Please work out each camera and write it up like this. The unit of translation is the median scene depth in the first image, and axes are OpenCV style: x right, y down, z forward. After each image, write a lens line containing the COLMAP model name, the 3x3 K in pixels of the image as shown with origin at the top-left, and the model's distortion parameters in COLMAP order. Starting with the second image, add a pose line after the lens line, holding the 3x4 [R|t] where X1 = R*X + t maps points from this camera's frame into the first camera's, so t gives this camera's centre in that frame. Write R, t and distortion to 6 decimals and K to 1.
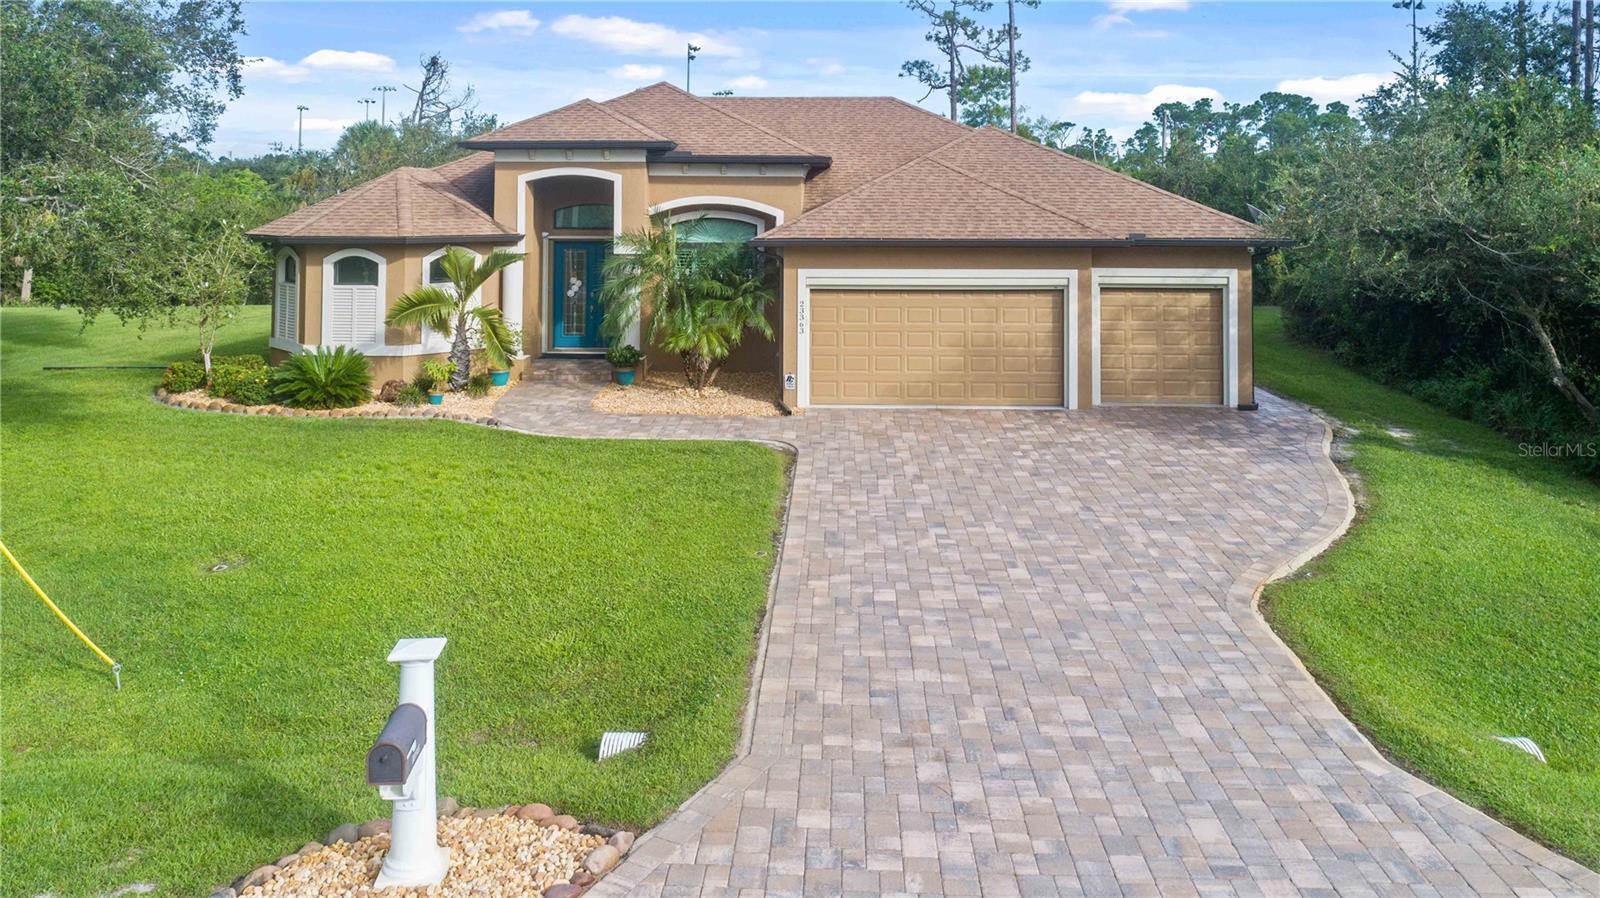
lens RADIAL K [[1310.0, 0, 805.5], [0, 1310.0, 287.9], [0, 0, 1]] dist [0.000562, -0.001402]
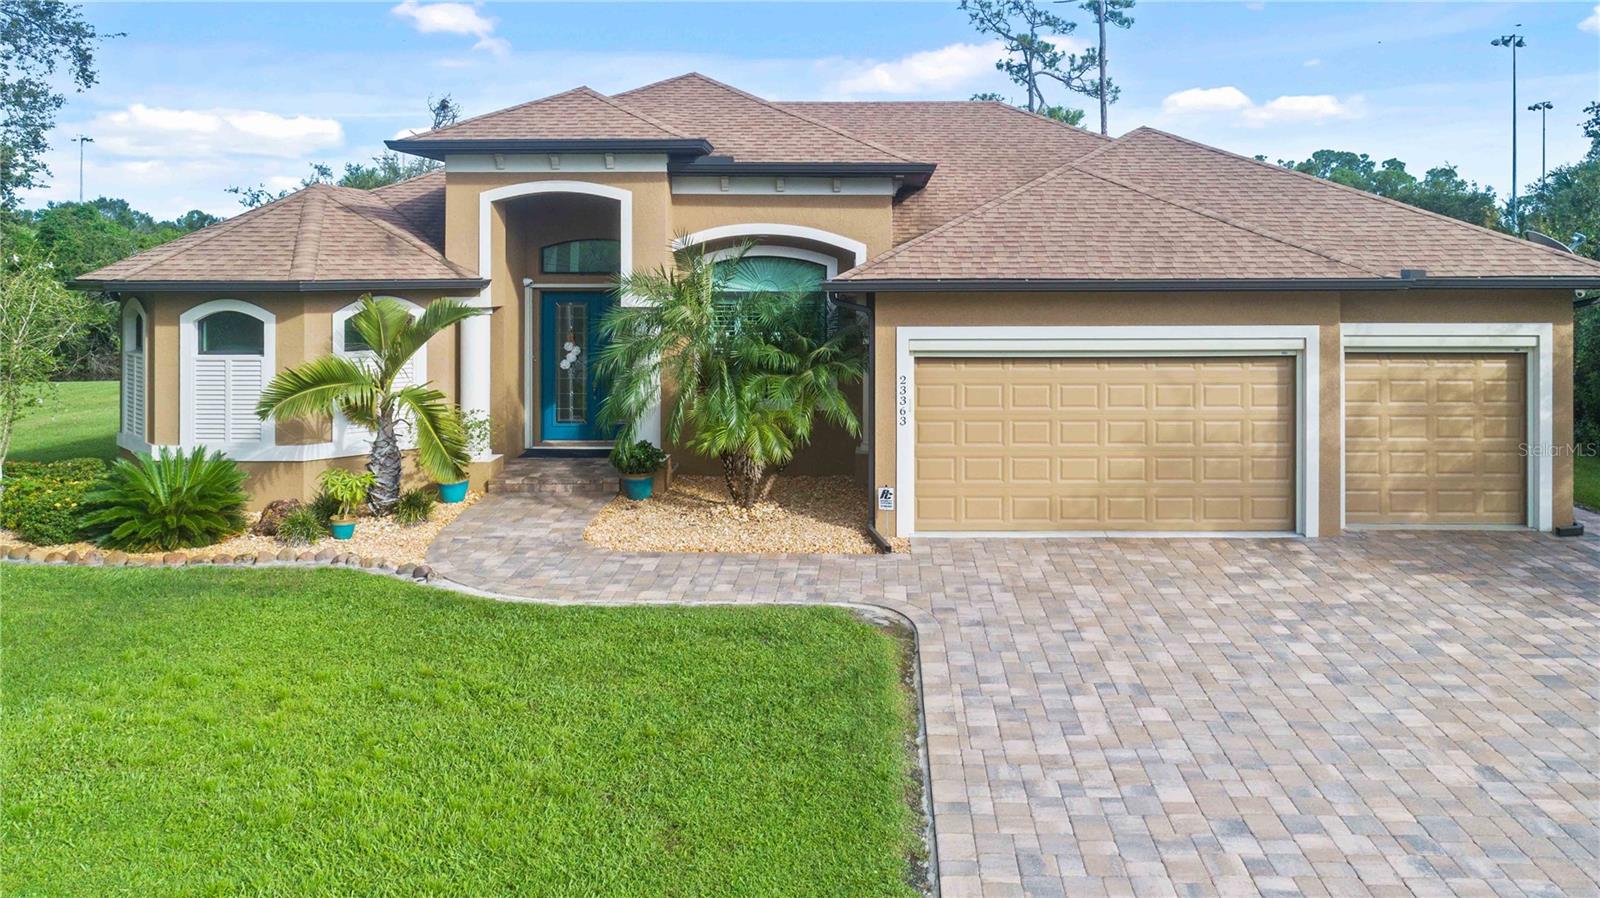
lens RADIAL K [[1192.9, 0, 796.3], [0, 1192.9, 342.2], [0, 0, 1]] dist [0.003013, 0.000775]
pose [[0.999575, -0.005499, -0.028622, -0.038564], [0.005228, 0.999941, -0.009520, -0.001214], [0.028672, 0.009367, 0.999545, 0.393366]]
